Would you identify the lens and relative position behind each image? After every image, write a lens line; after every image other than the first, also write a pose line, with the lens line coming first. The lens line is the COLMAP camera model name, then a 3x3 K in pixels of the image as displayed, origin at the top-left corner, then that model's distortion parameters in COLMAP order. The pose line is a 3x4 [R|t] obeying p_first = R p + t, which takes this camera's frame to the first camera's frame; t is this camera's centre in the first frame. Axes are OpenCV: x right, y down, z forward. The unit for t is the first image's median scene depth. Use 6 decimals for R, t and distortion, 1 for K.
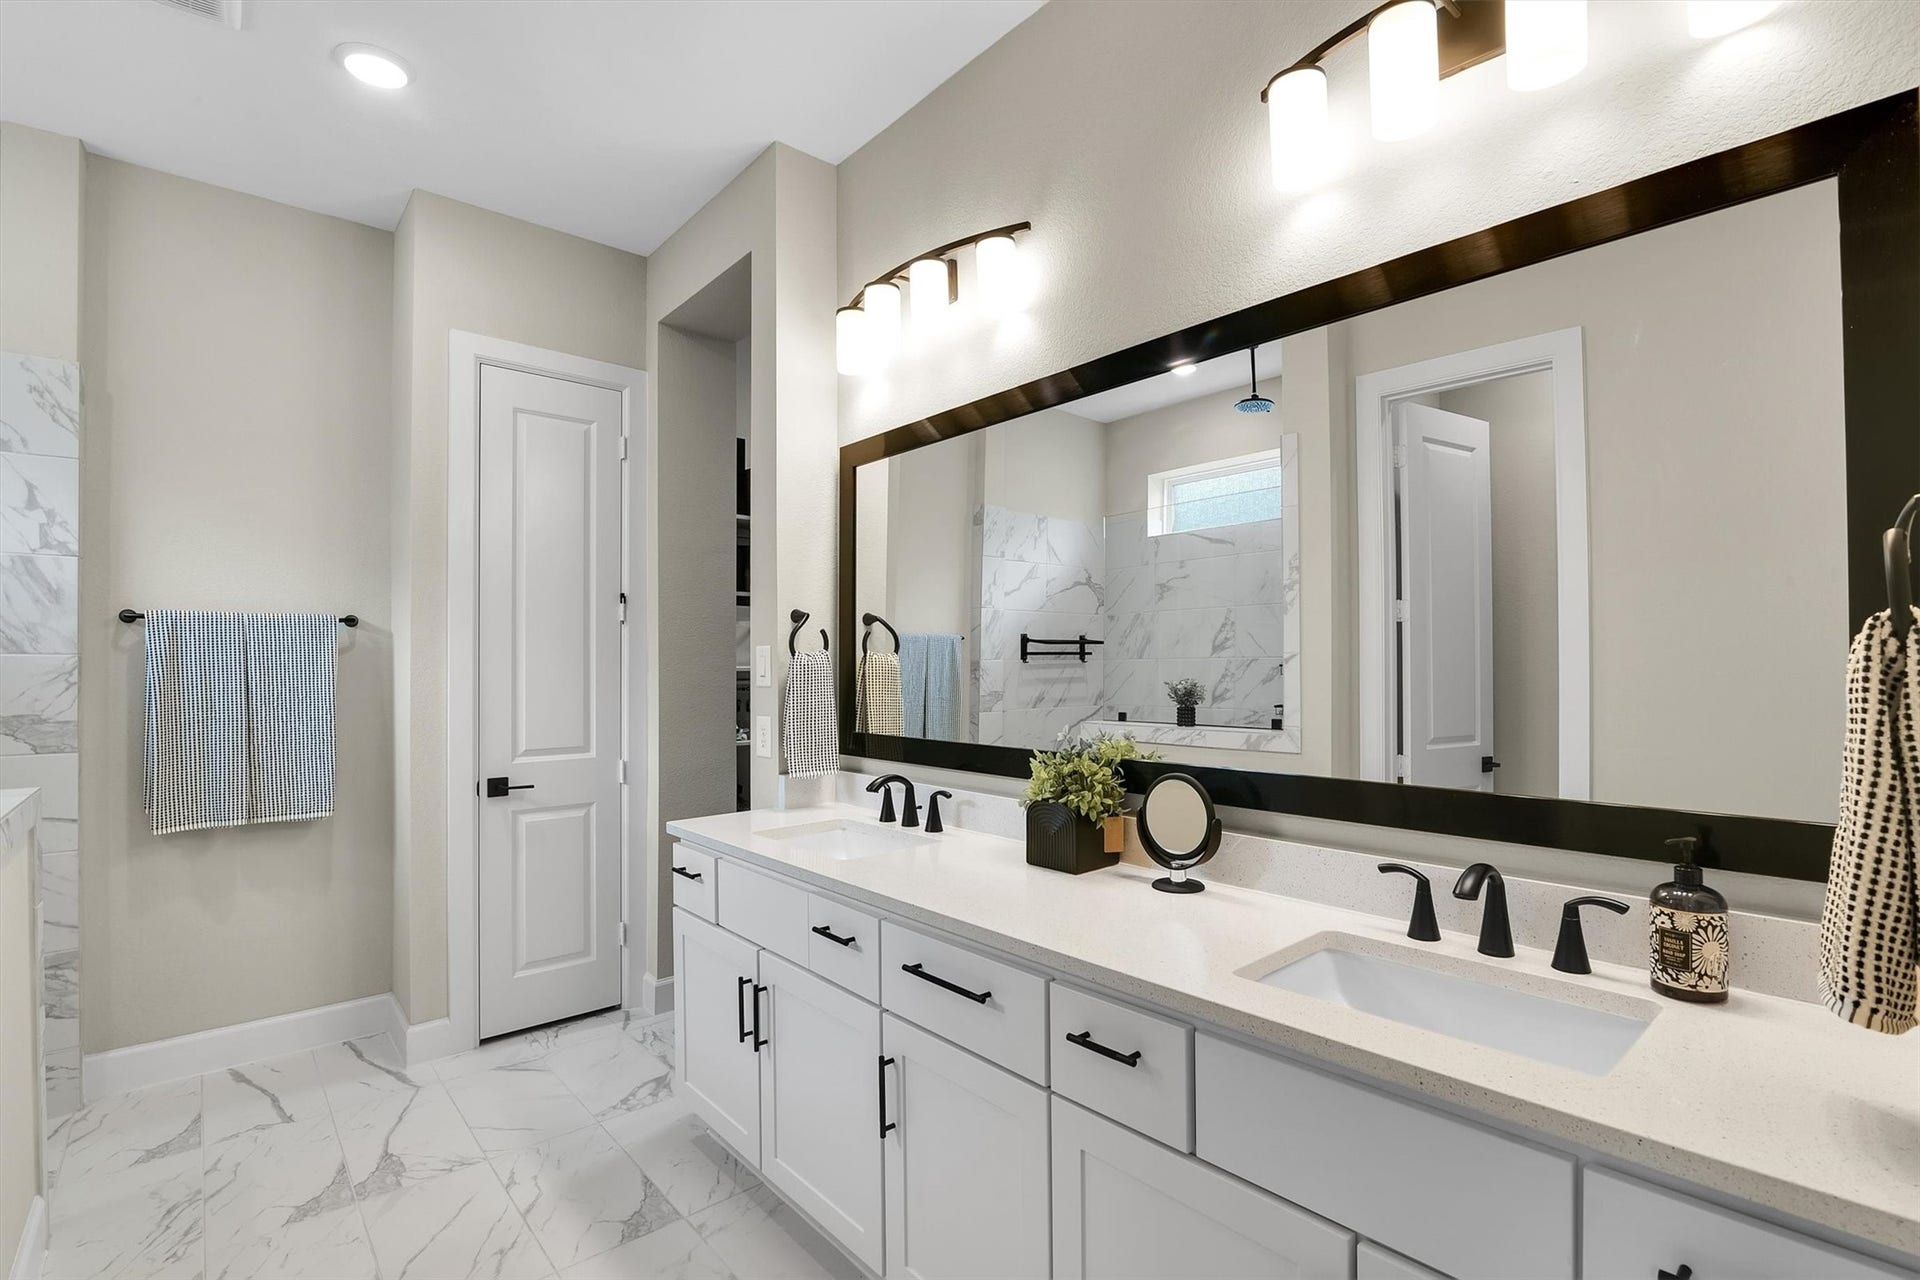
lens RADIAL K [[872.9, 0, 960.0], [0, 872.9, 640.0], [0, 0, 1]] dist [0.002613, 0.000285]
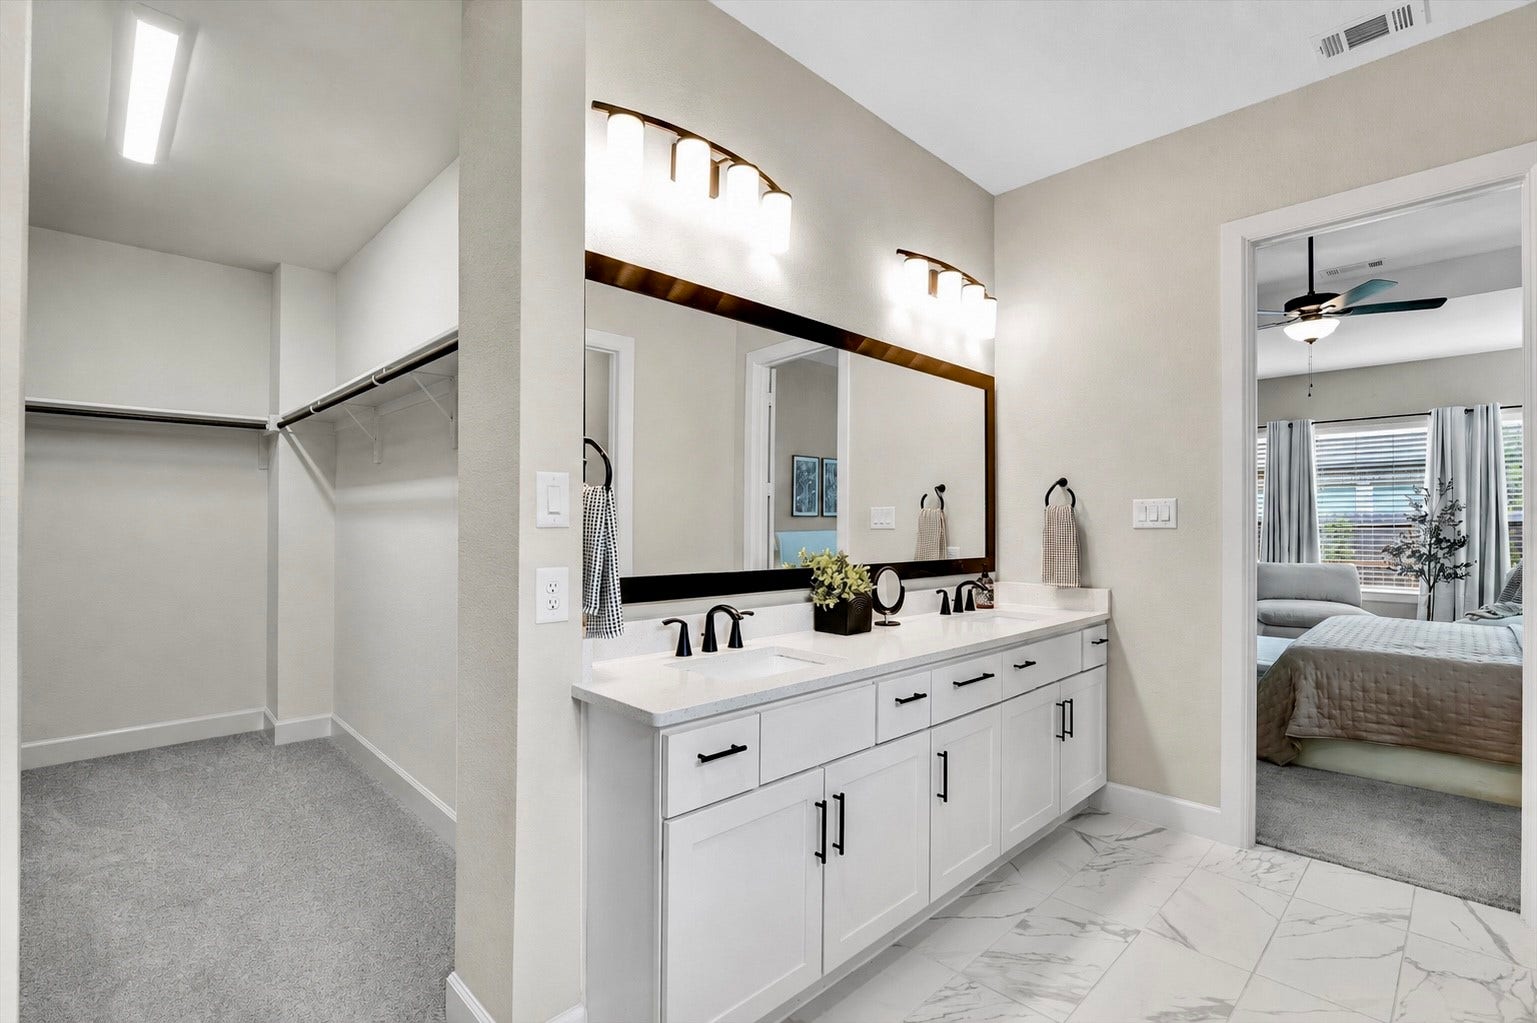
lens RADIAL K [[698.8, 0, 768.5], [0, 698.8, 511.5], [0, 0, 1]] dist [0.002613, 0.000285]
pose [[-0.059479, -0.005237, 0.998216, -1.129103], [-0.060934, 0.998141, 0.001606, 0.028543], [-0.996368, -0.060729, -0.059687, 1.152193]]
